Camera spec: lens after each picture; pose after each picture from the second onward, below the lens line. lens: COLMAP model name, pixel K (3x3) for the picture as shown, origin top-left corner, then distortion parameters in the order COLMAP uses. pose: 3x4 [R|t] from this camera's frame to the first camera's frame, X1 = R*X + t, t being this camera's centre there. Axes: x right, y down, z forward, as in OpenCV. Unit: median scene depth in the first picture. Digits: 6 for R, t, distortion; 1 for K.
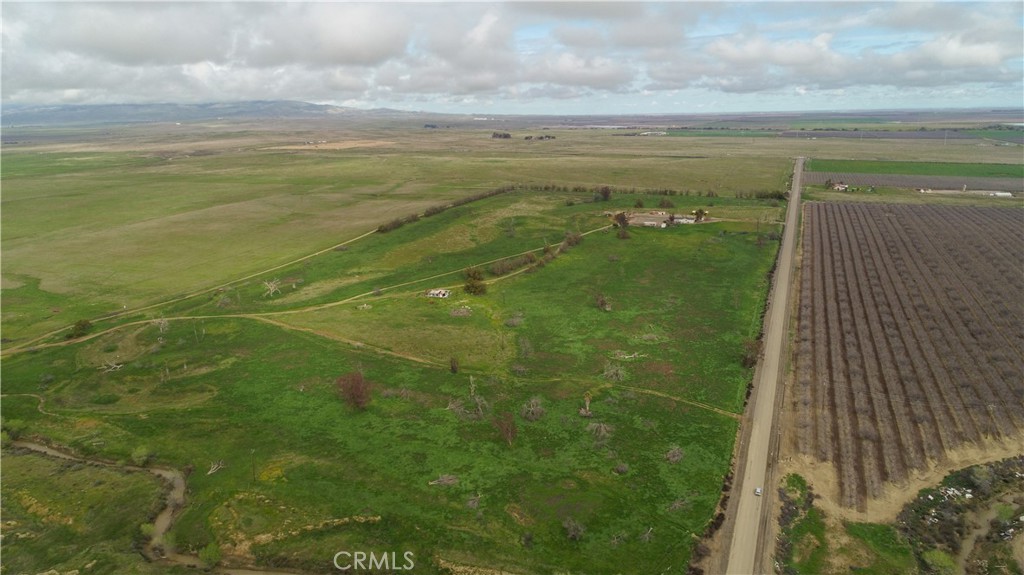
lens RADIAL K [[687.0, 0, 512.0], [0, 687.0, 287.5], [0, 0, 1]] dist [-0.003367, 0.000468]
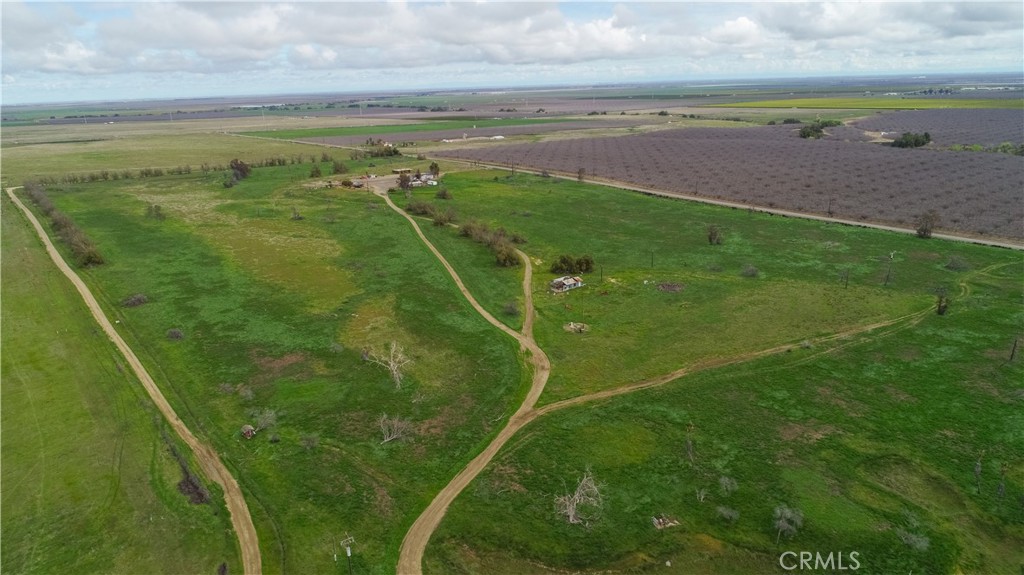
lens RADIAL K [[687.0, 0, 512.0], [0, 687.0, 287.5], [0, 0, 1]] dist [-0.003367, 0.000468]
pose [[0.477588, -0.245433, 0.843607, -0.735432], [0.237243, 0.960546, 0.145145, -0.102009], [-0.845946, 0.130820, 0.516973, 0.764512]]
